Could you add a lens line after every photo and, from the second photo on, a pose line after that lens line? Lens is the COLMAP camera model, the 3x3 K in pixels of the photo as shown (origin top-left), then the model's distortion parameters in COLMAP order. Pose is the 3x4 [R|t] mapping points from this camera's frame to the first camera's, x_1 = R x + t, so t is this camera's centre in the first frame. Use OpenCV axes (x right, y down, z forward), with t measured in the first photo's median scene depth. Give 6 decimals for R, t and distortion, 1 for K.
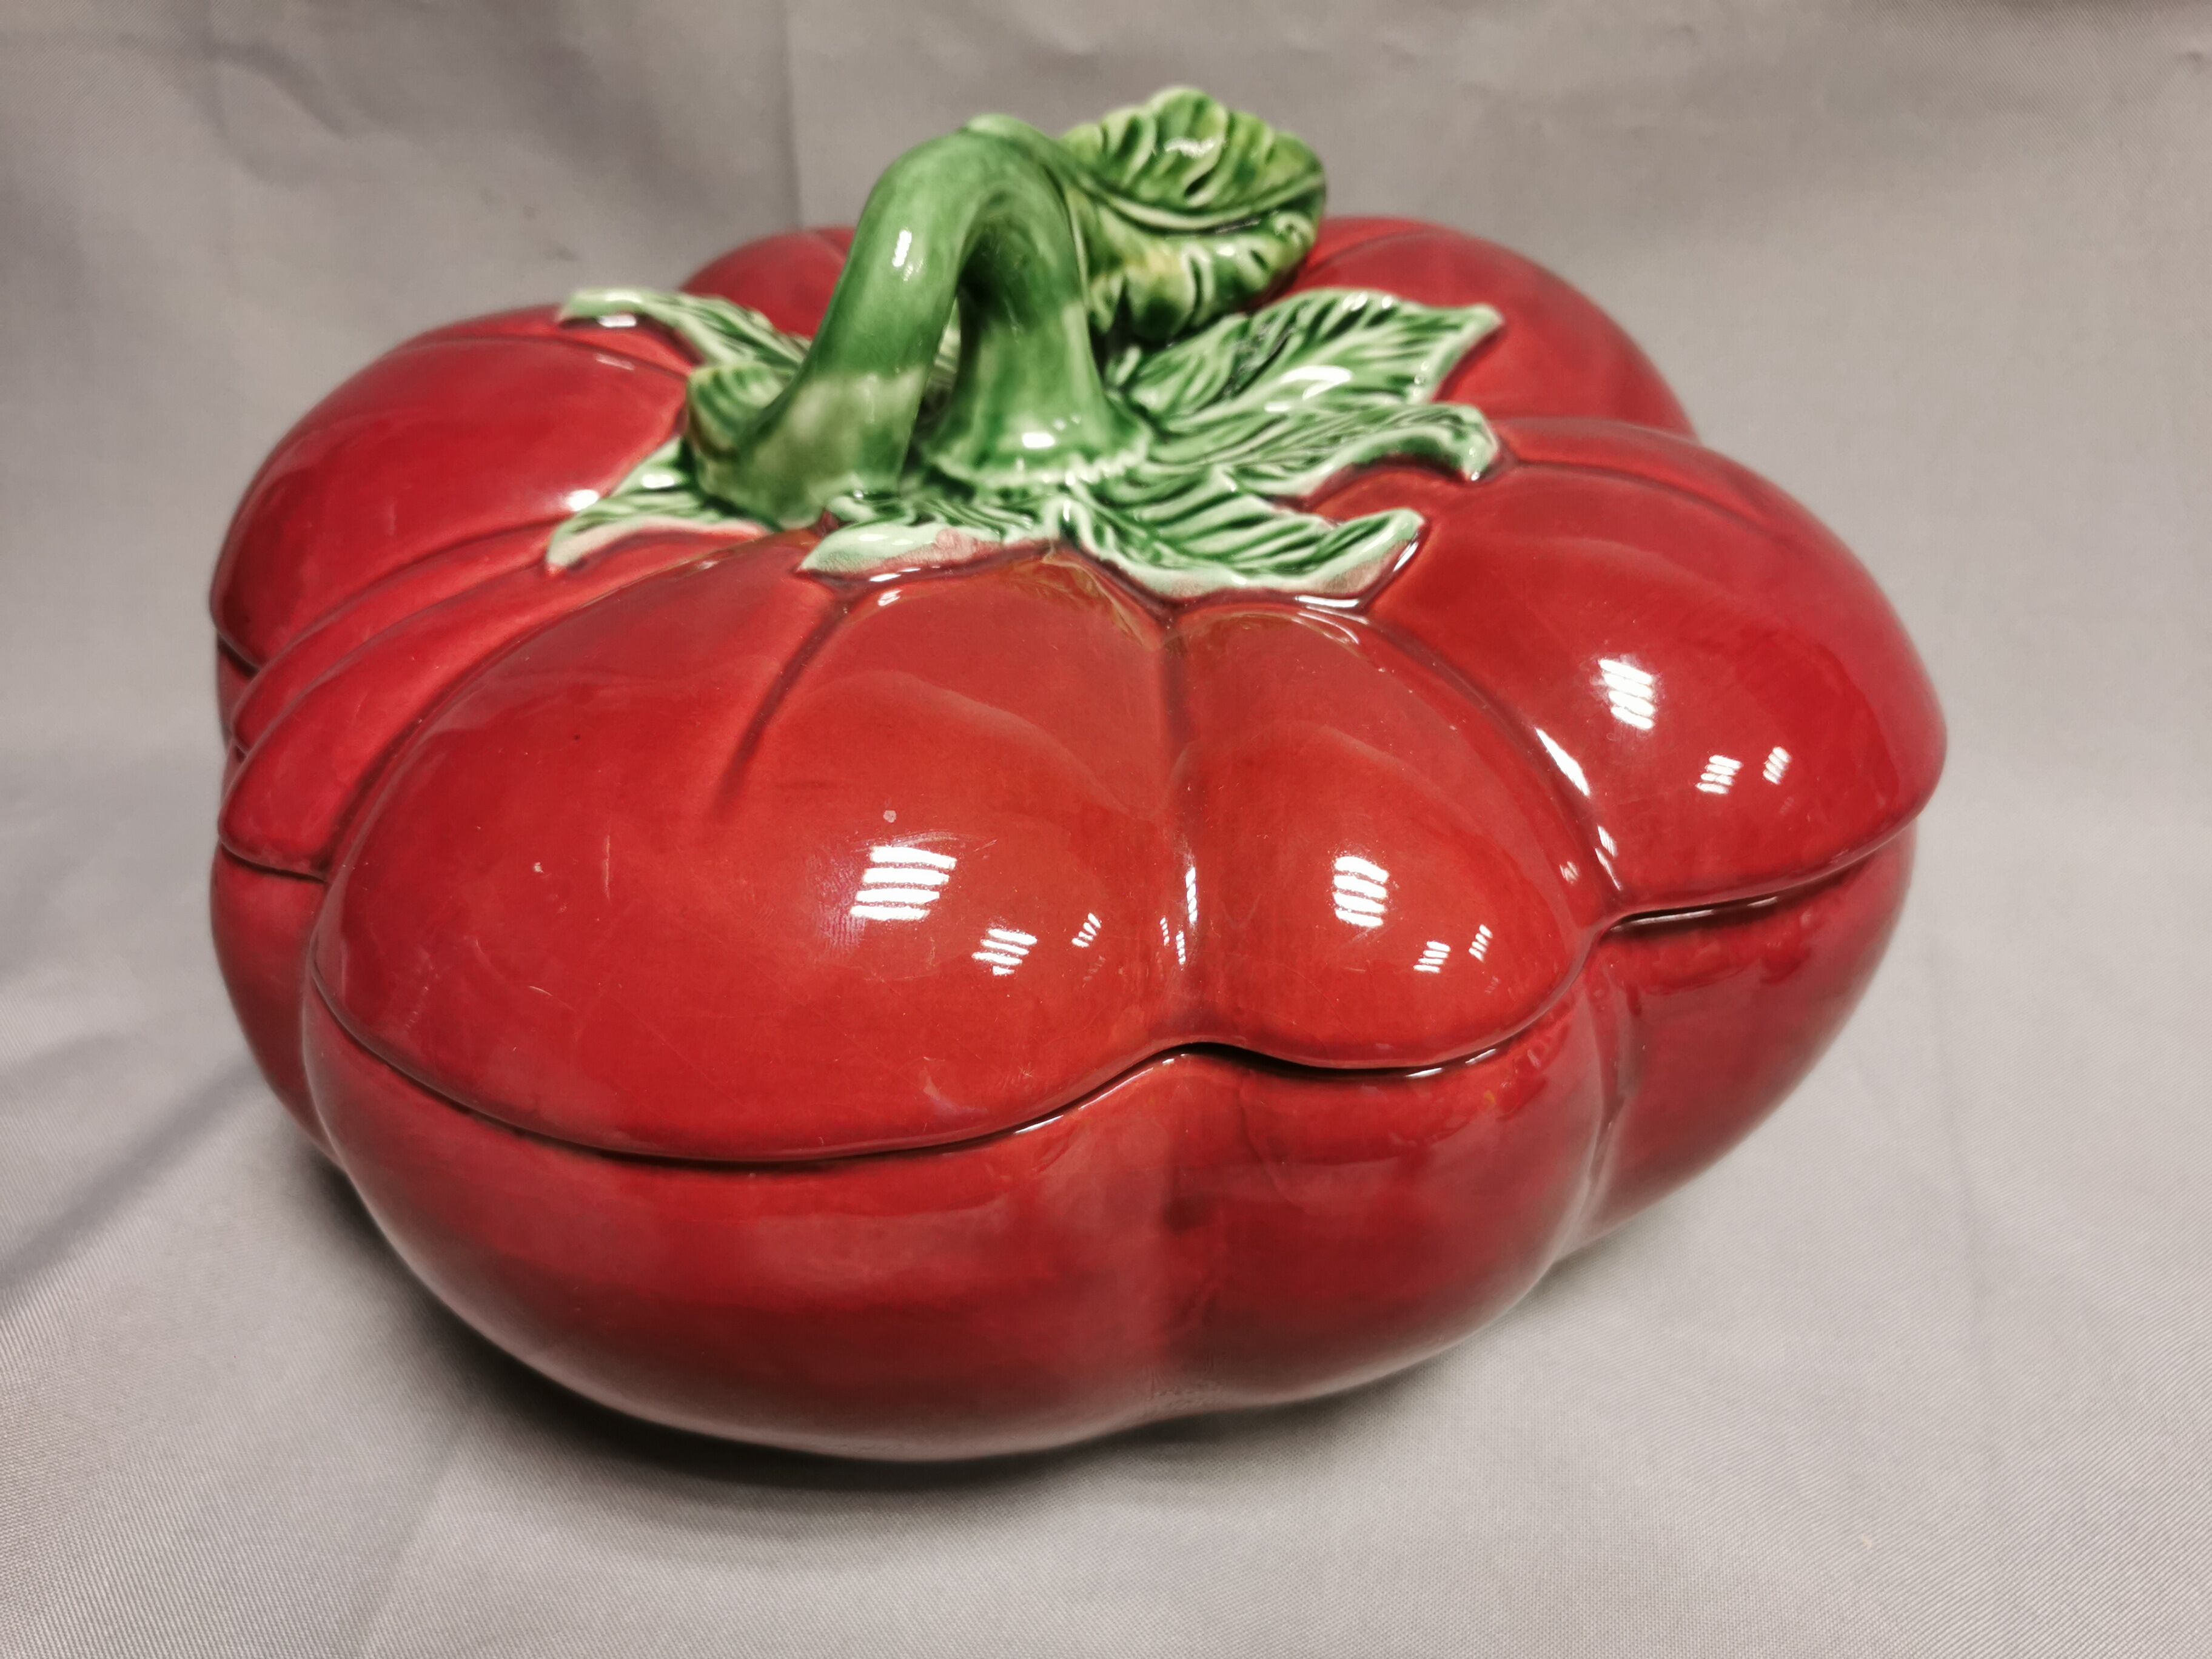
lens RADIAL K [[1780.7, 0, 1106.0], [0, 1780.7, 829.5], [0, 0, 1]] dist [0.013934, -0.046655]
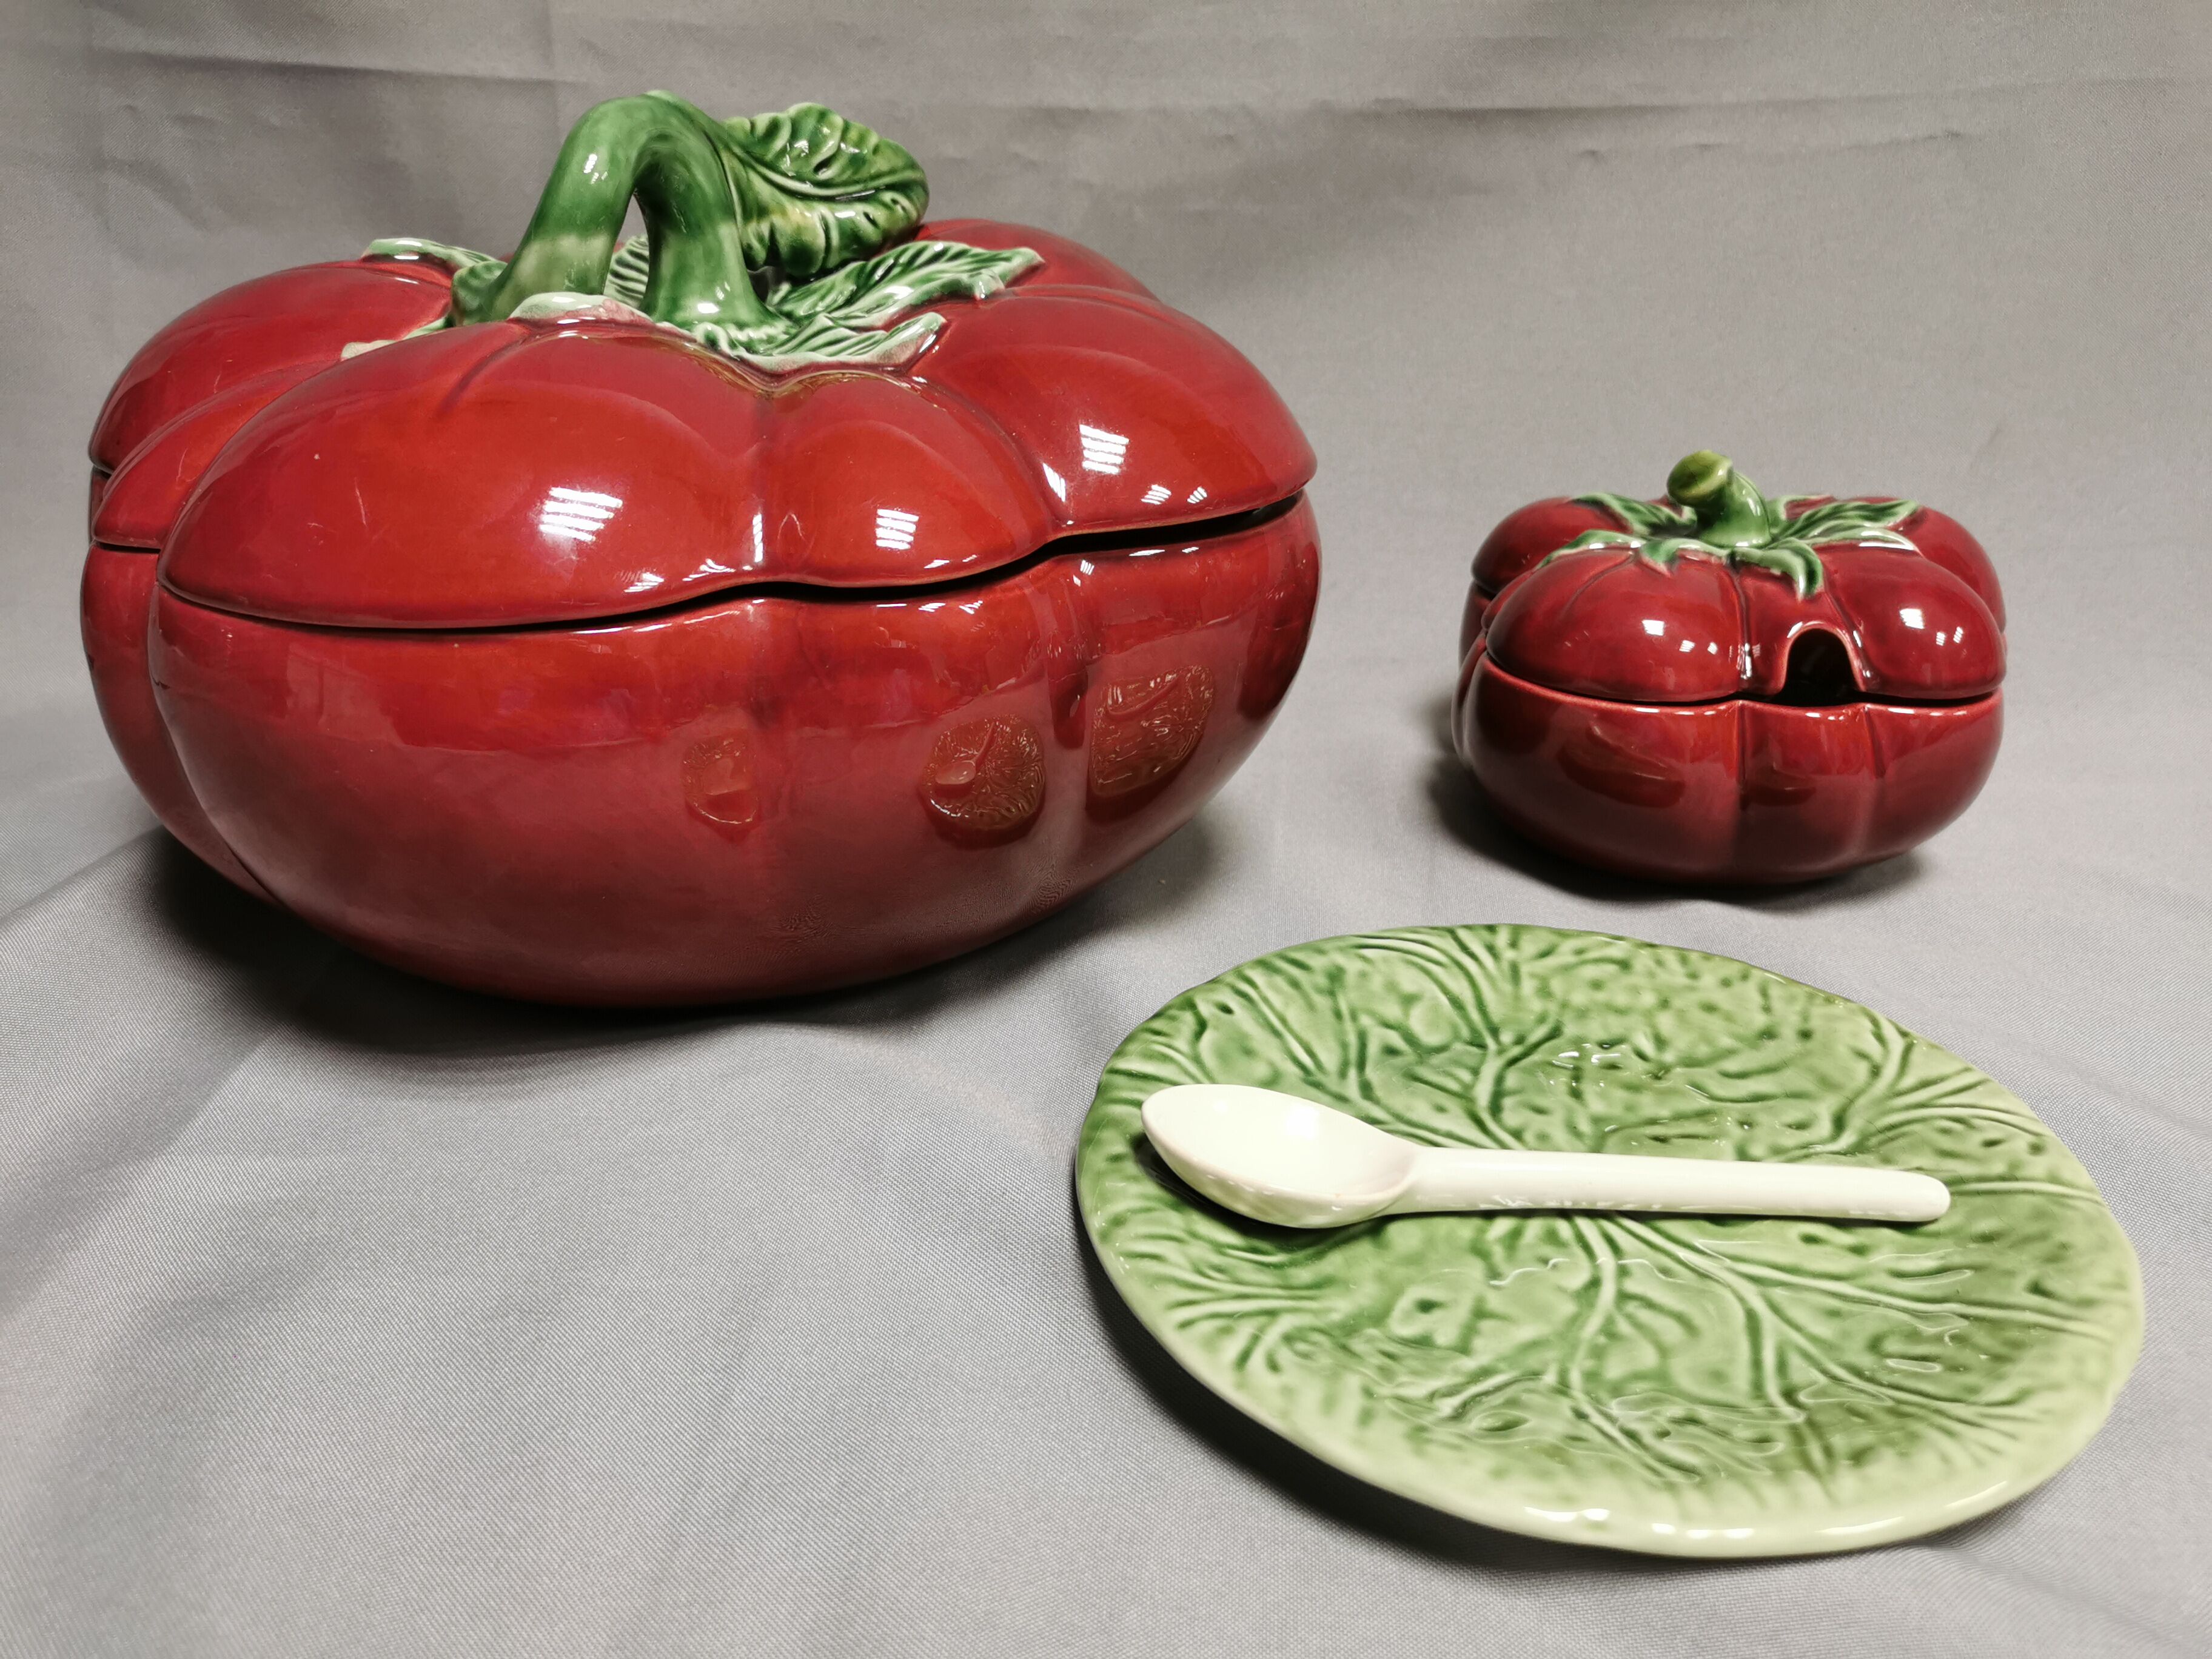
lens RADIAL K [[1741.7, 0, 1106.0], [0, 1741.7, 829.5], [0, 0, 1]] dist [0.047703, -0.074973]
pose [[0.996367, -0.028106, 0.080391, 0.160133], [0.041247, 0.985129, -0.166789, 0.438551], [-0.074507, 0.169499, 0.982710, -0.336000]]
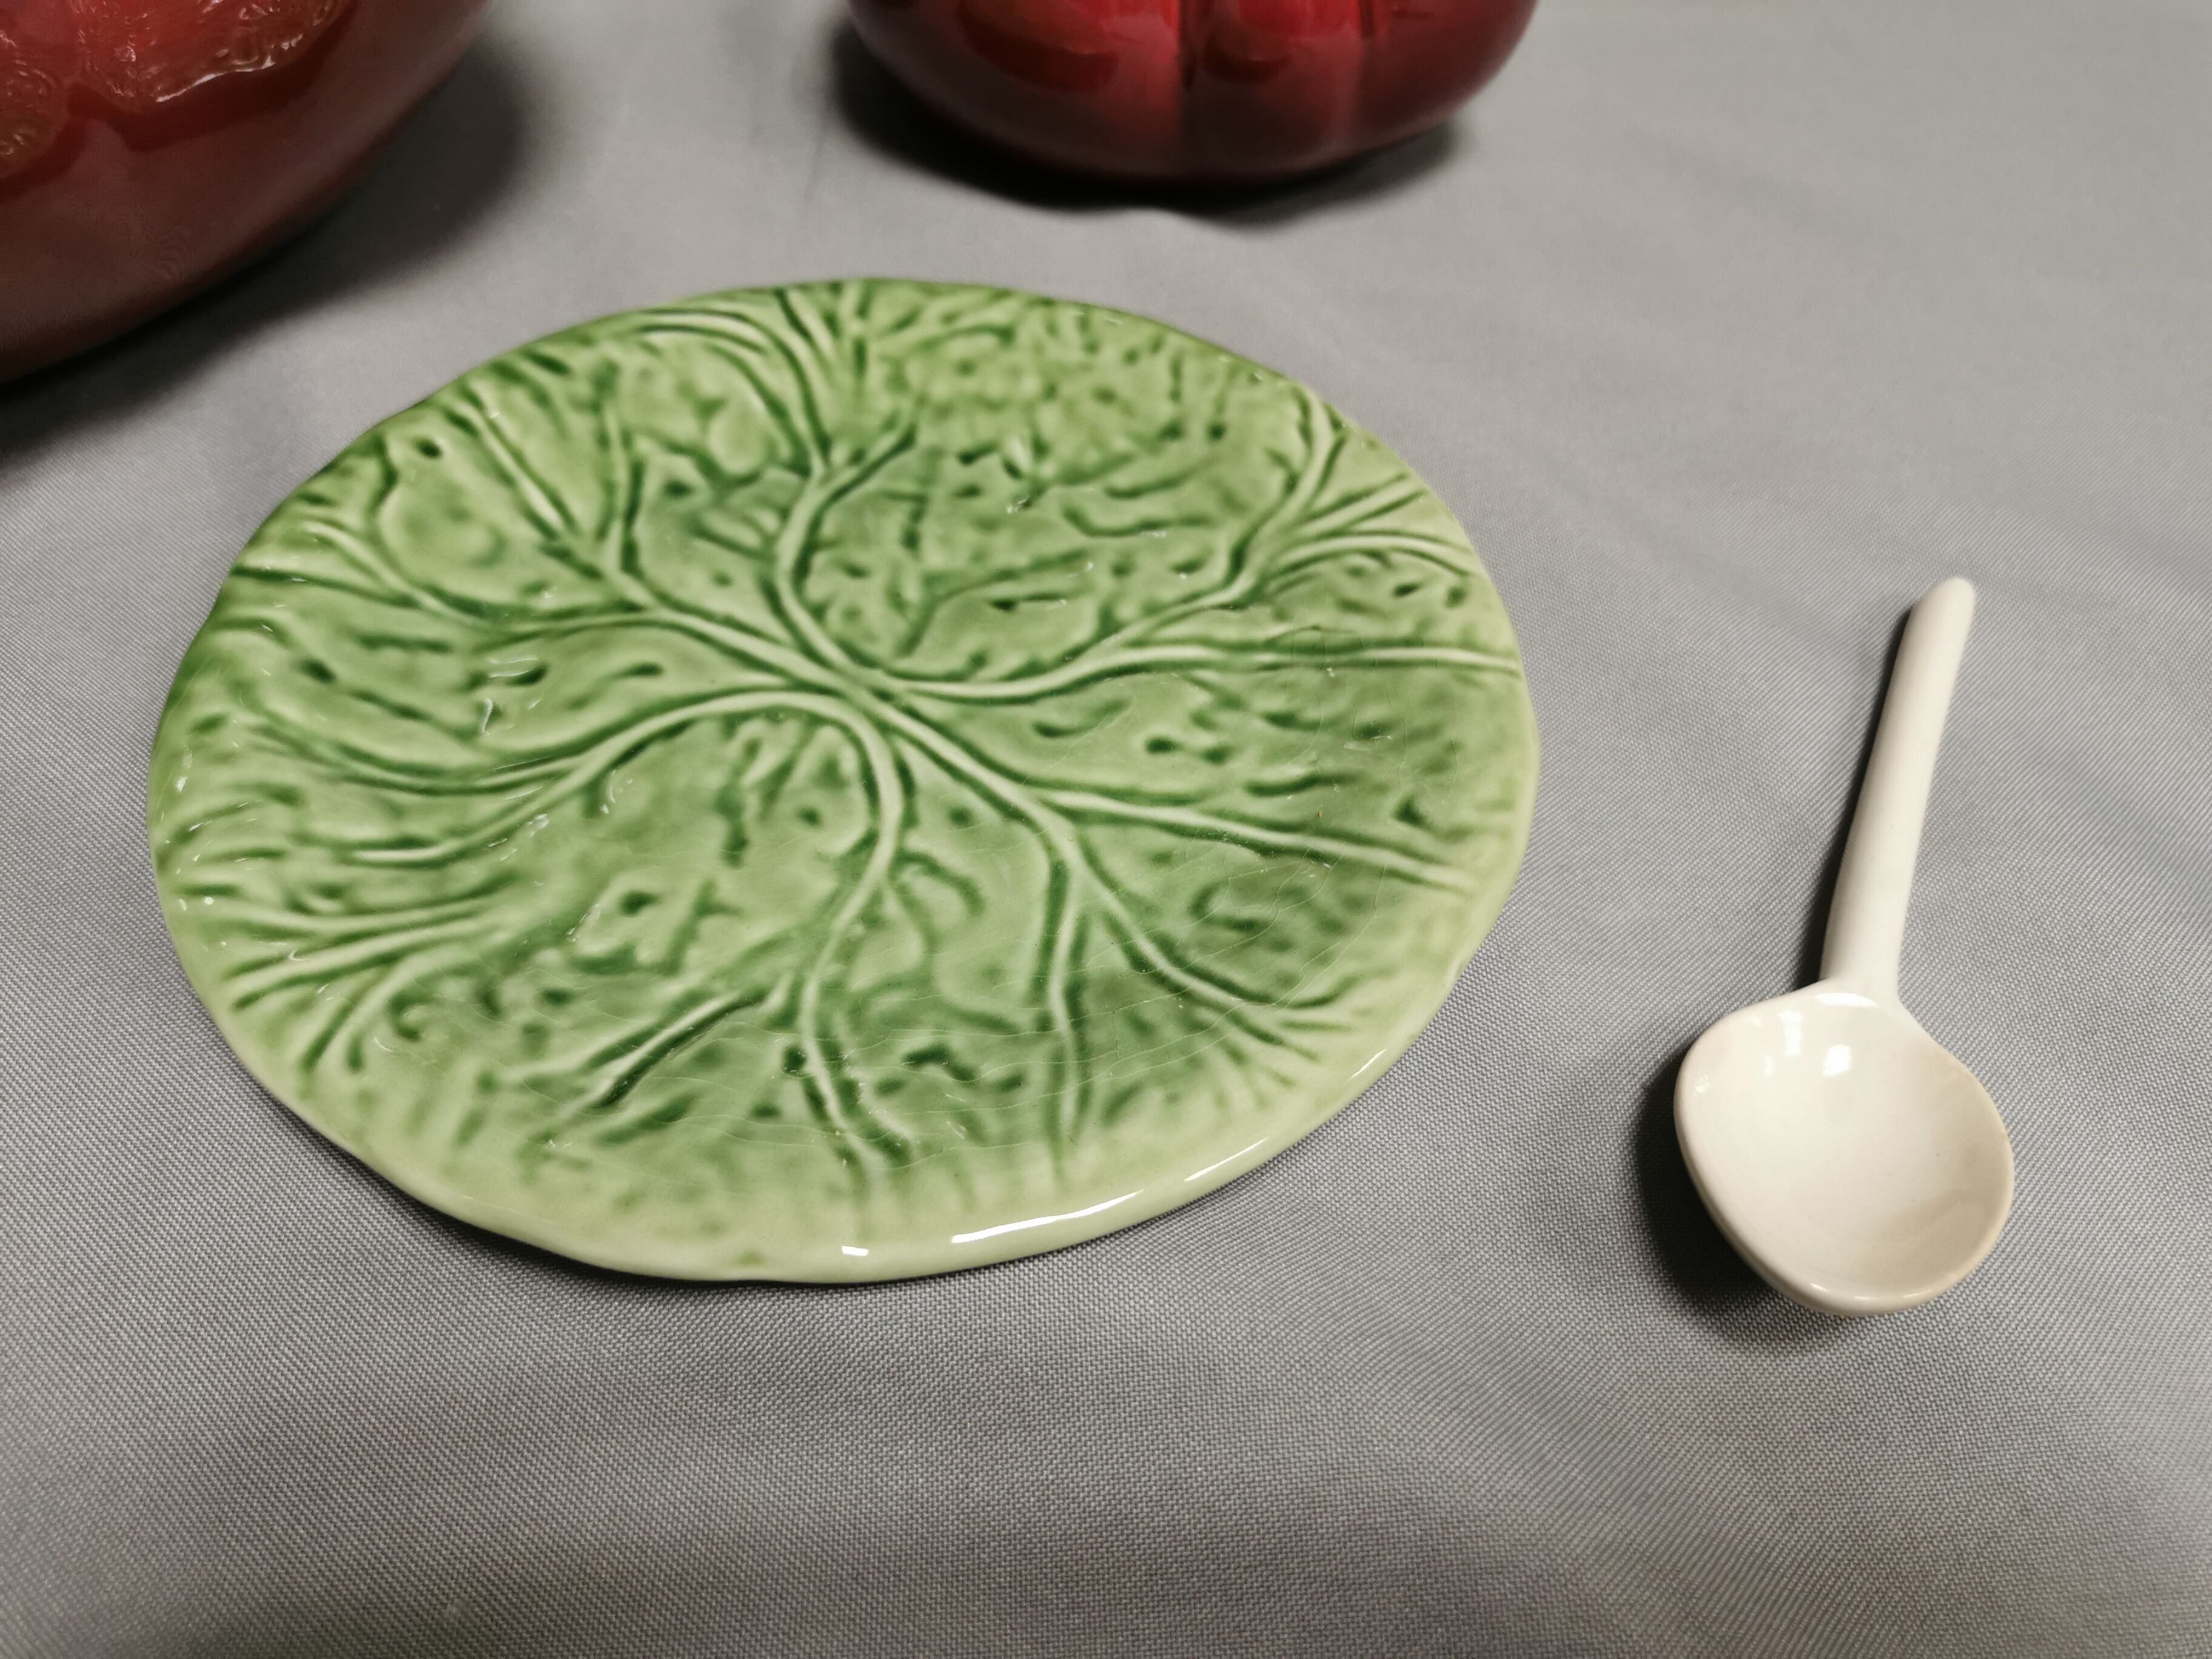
lens RADIAL K [[1780.7, 0, 1106.0], [0, 1780.7, 829.5], [0, 0, 1]] dist [0.013934, -0.046655]
pose [[0.967690, -0.159888, 0.194968, 0.470378], [0.099740, 0.952902, 0.286410, 0.318046], [-0.231579, -0.257710, 0.938060, -0.071906]]
